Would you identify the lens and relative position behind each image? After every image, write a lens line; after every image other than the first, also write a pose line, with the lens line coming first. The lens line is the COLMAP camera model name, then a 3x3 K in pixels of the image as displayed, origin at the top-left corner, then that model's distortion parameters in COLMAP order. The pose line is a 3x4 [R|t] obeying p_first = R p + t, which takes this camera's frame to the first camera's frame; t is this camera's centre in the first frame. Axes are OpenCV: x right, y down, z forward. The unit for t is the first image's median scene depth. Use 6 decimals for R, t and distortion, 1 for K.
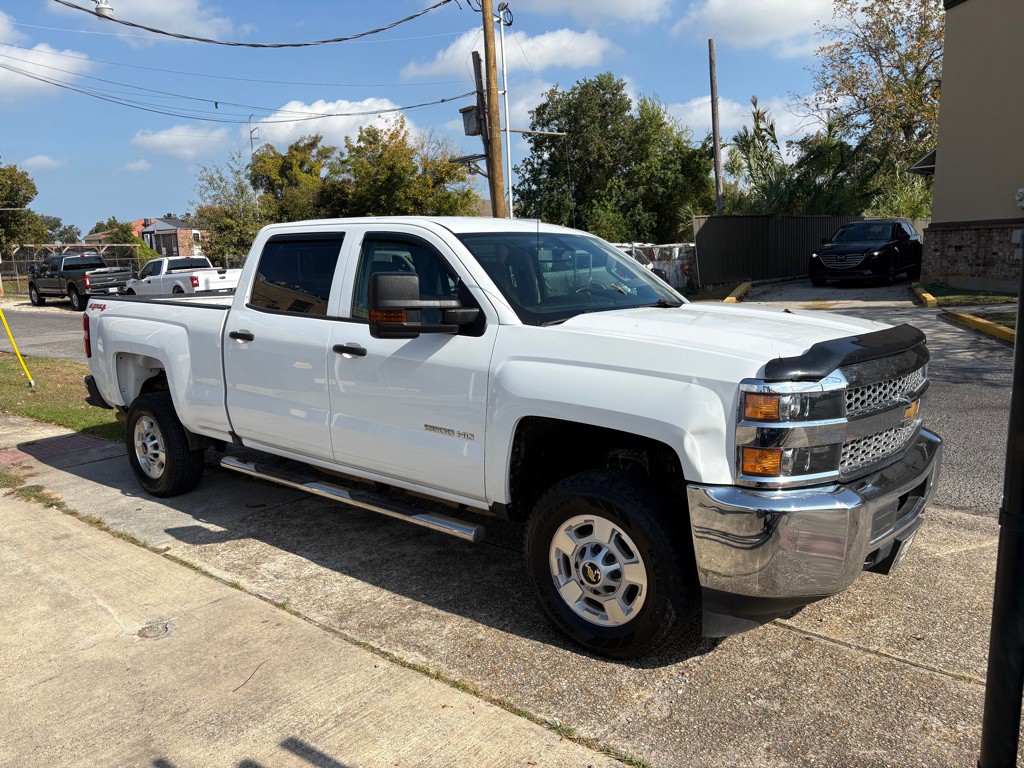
lens RADIAL K [[775.0, 0, 507.7], [0, 775.0, 385.0], [0, 0, 1]] dist [0.047655, -0.045836]
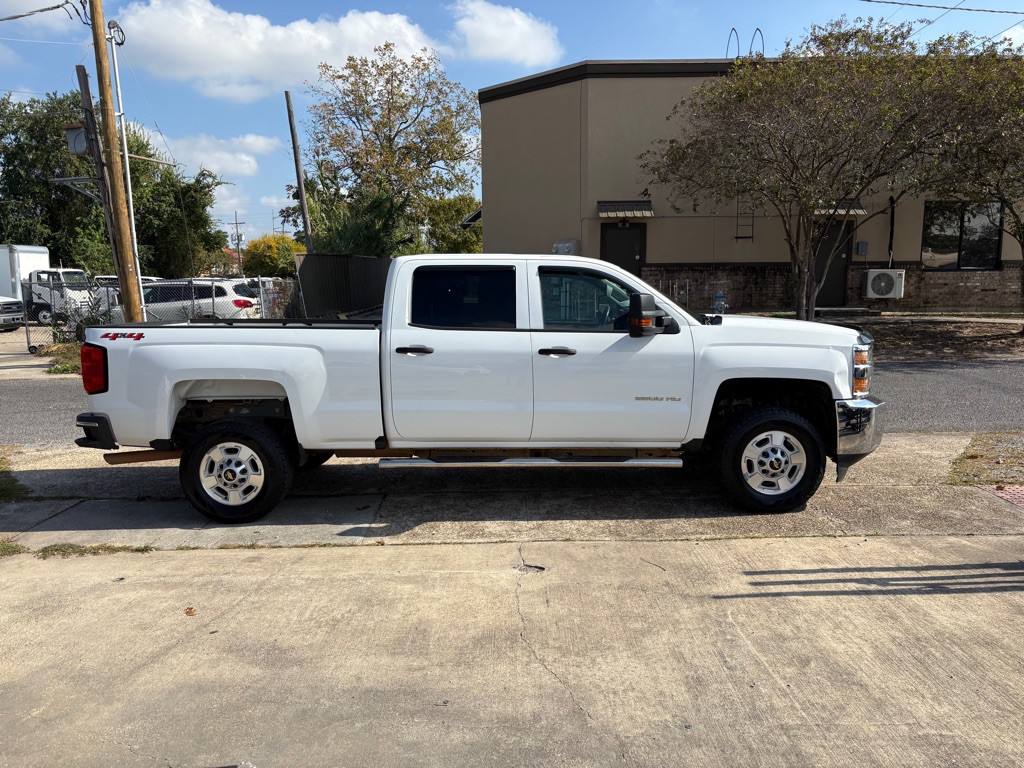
lens RADIAL K [[775.0, 0, 508.7], [0, 775.0, 386.9], [0, 0, 1]] dist [0.047655, -0.045836]
pose [[0.769985, -0.072720, 0.633905, -0.898608], [0.100669, 0.994887, -0.008148, 0.014642], [-0.630071, 0.070088, 0.773368, 0.007827]]
